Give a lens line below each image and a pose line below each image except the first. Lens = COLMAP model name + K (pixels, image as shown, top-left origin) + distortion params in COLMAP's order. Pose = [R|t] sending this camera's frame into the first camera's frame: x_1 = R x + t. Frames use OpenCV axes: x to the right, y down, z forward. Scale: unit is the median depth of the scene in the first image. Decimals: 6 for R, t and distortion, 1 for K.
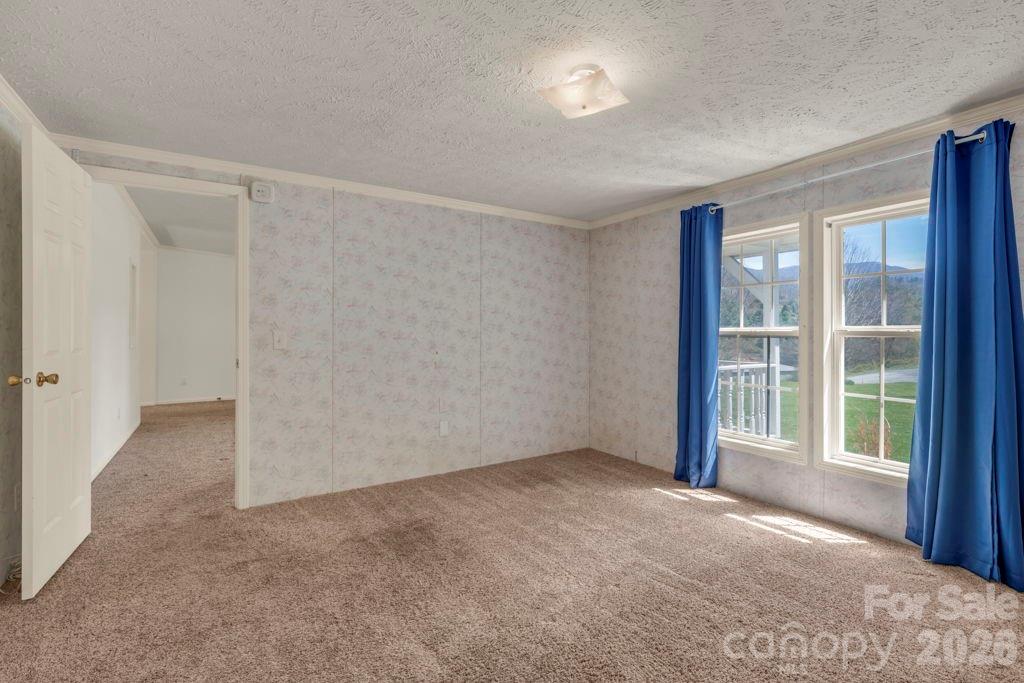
lens RADIAL K [[466.1, 0, 514.3], [0, 466.1, 335.6], [0, 0, 1]] dist [0.005074, 0.000183]
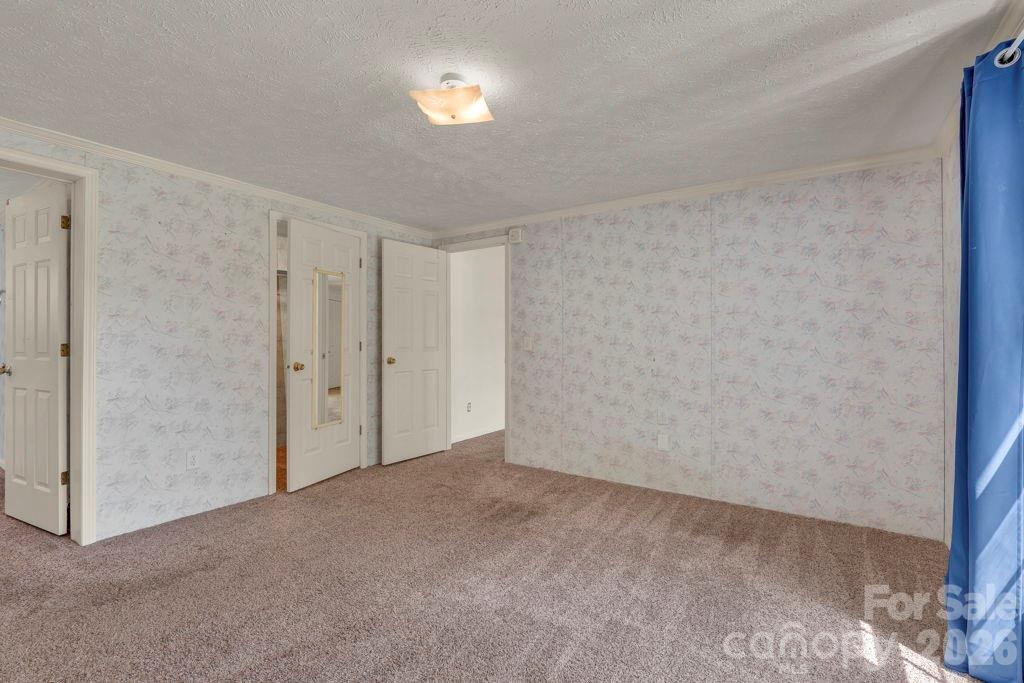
lens RADIAL K [[466.1, 0, 514.8], [0, 466.1, 340.6], [0, 0, 1]] dist [0.005074, 0.000183]
pose [[0.400370, 0.007450, -0.916323, 0.614185], [-0.005020, 0.999970, 0.005937, -0.006573], [0.916340, 0.002223, 0.400396, 0.384726]]
